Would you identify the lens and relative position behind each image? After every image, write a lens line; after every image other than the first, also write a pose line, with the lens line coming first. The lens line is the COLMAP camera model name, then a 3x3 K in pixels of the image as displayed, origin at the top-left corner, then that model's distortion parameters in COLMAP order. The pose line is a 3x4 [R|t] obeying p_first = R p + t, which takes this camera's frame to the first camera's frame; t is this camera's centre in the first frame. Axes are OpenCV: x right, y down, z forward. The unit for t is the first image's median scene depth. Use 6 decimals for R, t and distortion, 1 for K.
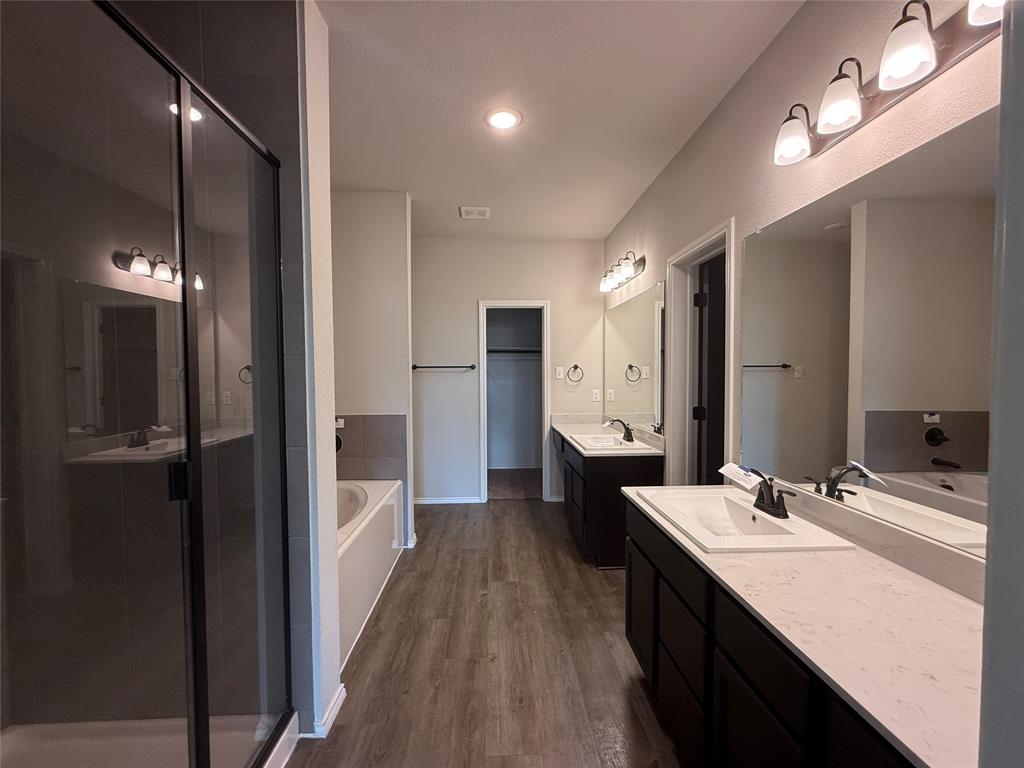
lens RADIAL K [[411.0, 0, 512.0], [0, 411.0, 384.0], [0, 0, 1]] dist [0.002301, 0.000539]
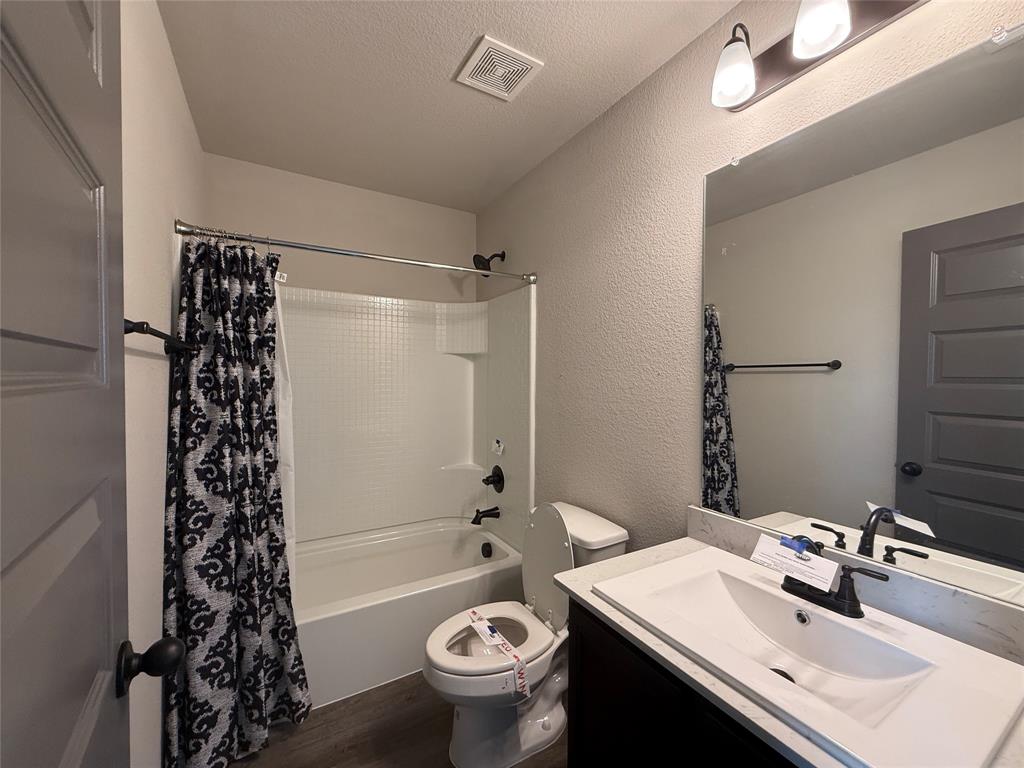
lens RADIAL K [[411.0, 0, 512.0], [0, 411.0, 384.0], [0, 0, 1]] dist [0.002301, 0.000539]
pose [[0.890366, 0.006338, 0.455200, -0.040970], [-0.001039, 0.999929, -0.011890, 0.003991], [-0.455243, 0.010114, 0.890310, 0.662927]]
